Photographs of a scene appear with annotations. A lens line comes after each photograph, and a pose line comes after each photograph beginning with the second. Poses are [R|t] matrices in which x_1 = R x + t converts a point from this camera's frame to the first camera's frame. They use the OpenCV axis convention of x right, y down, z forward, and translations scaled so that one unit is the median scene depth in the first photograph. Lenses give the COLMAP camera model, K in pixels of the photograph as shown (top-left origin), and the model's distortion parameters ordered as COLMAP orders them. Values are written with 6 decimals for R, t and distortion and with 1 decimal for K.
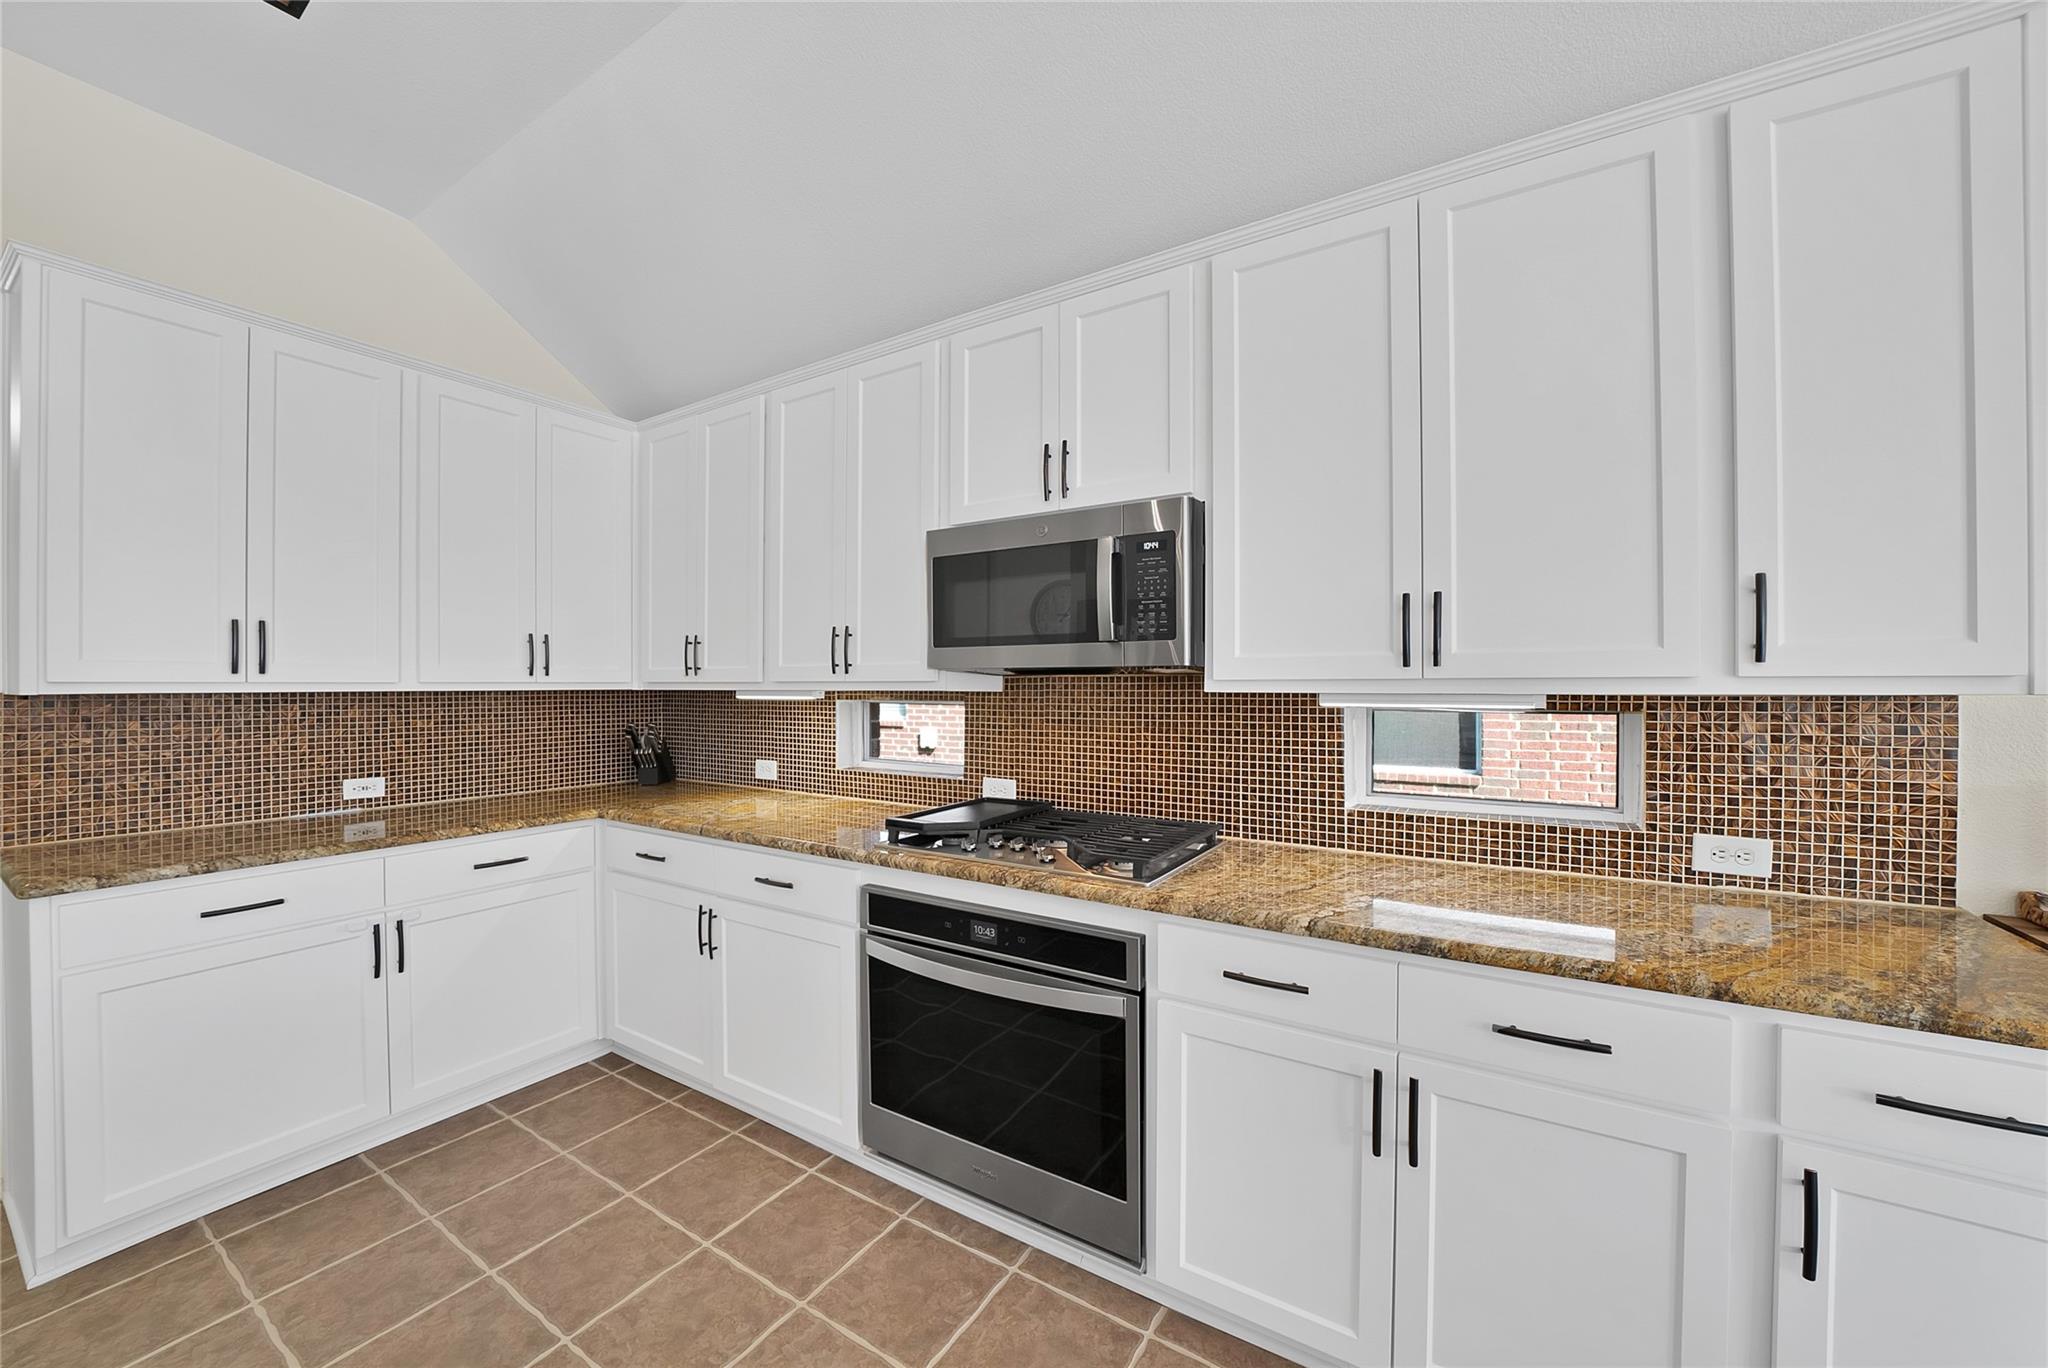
lens RADIAL K [[756.7, 0, 1006.4], [0, 756.7, 685.2], [0, 0, 1]] dist [-0.015322, 0.002037]
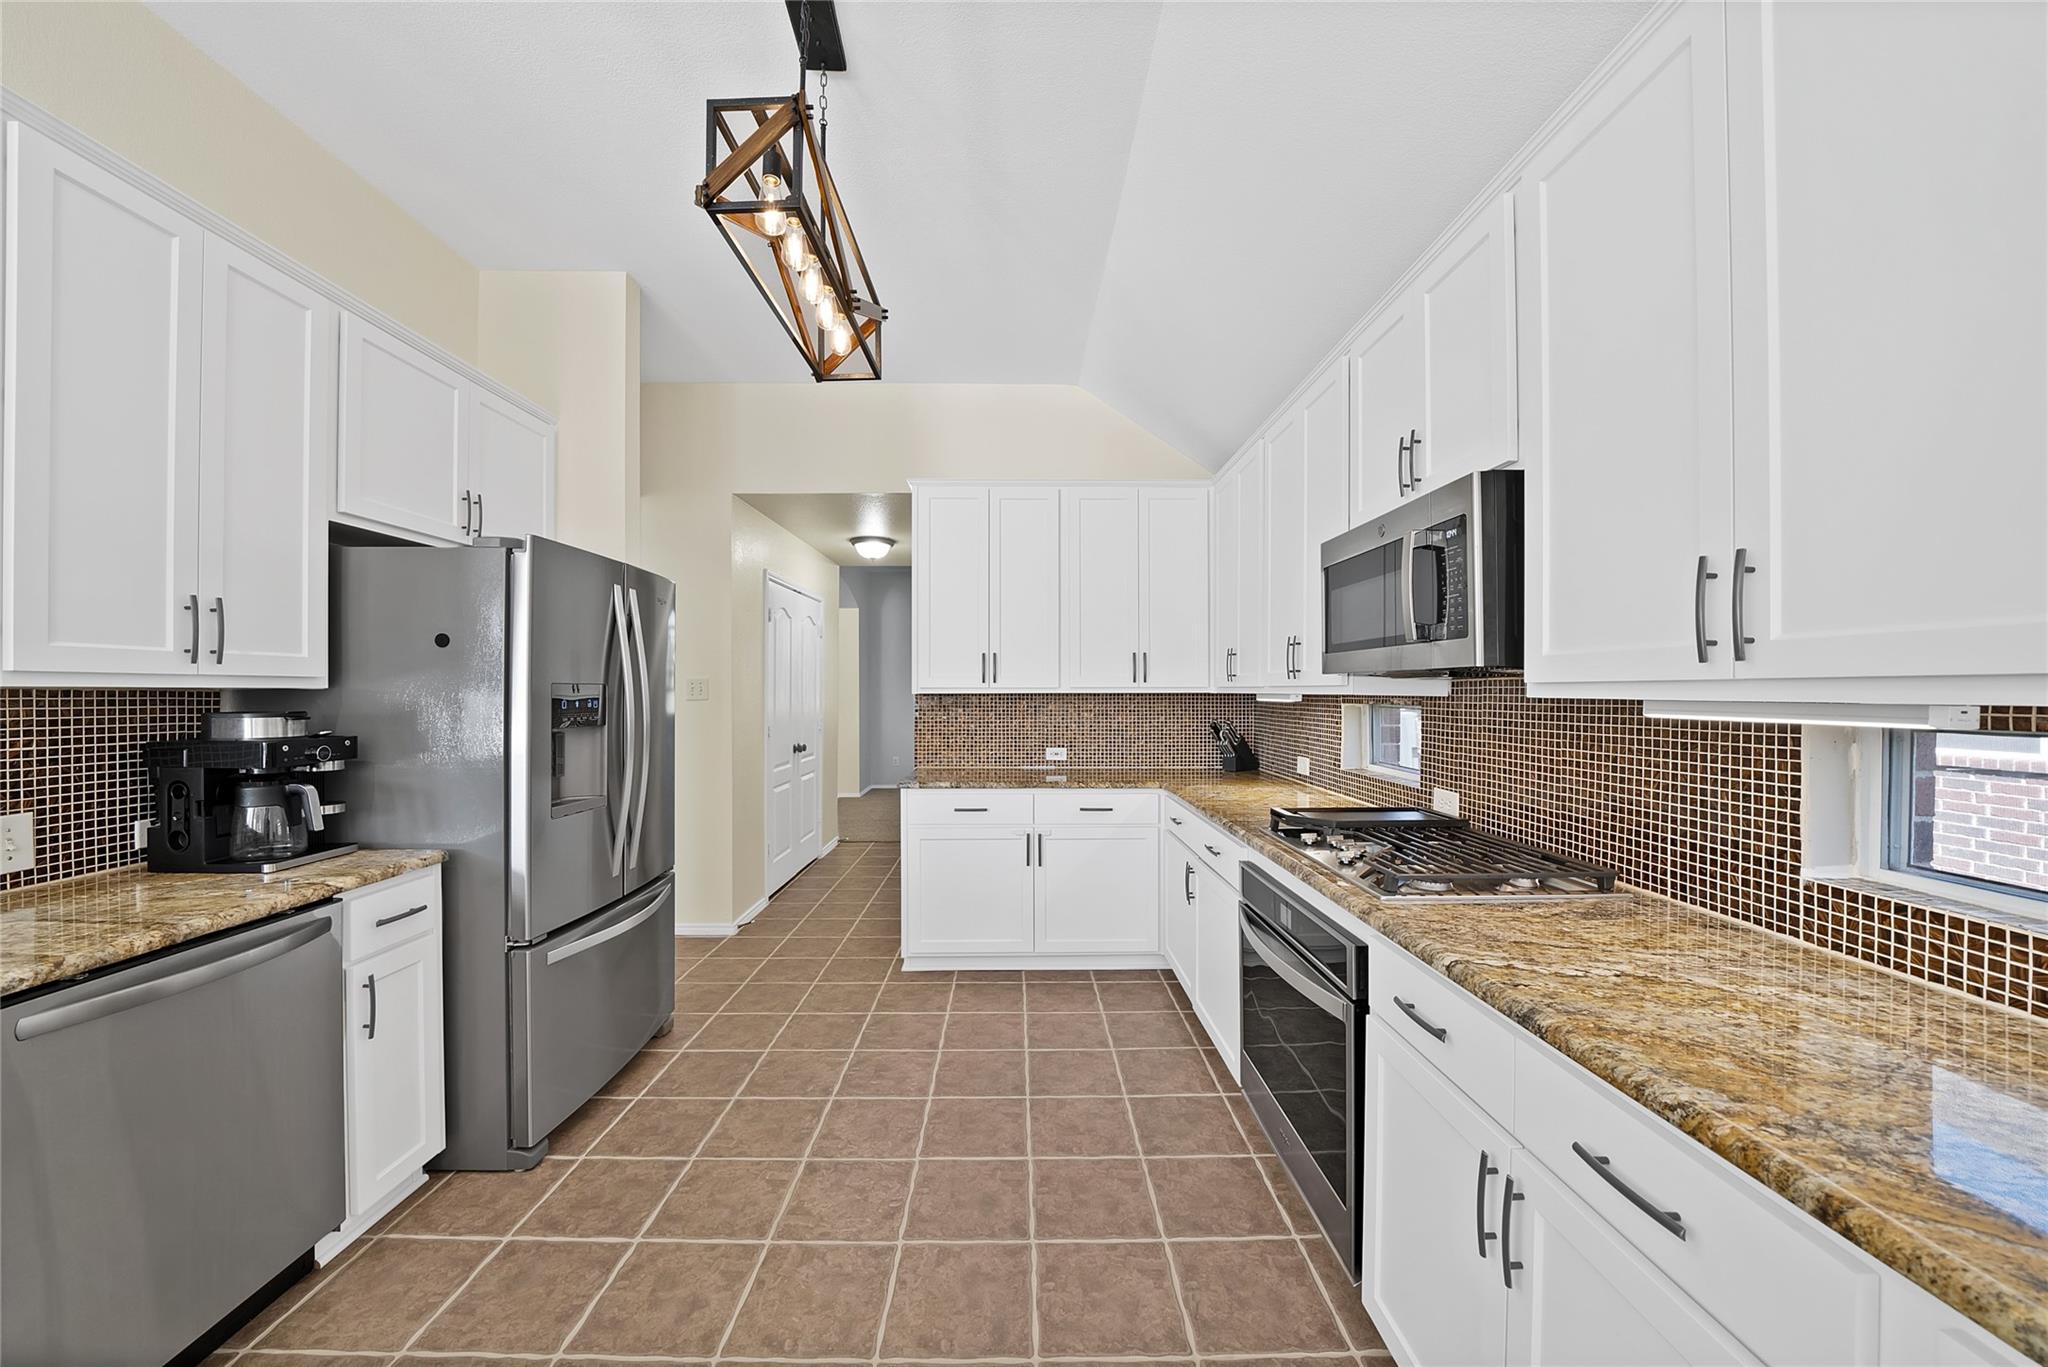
lens RADIAL K [[756.7, 0, 1024.5], [0, 756.7, 690.2], [0, 0, 1]] dist [-0.015322, 0.002037]
pose [[0.550557, 0.001154, -0.834797, 0.588382], [-0.000709, 0.999999, 0.000915, 0.000789], [0.834798, 0.000088, 0.550557, 0.078351]]
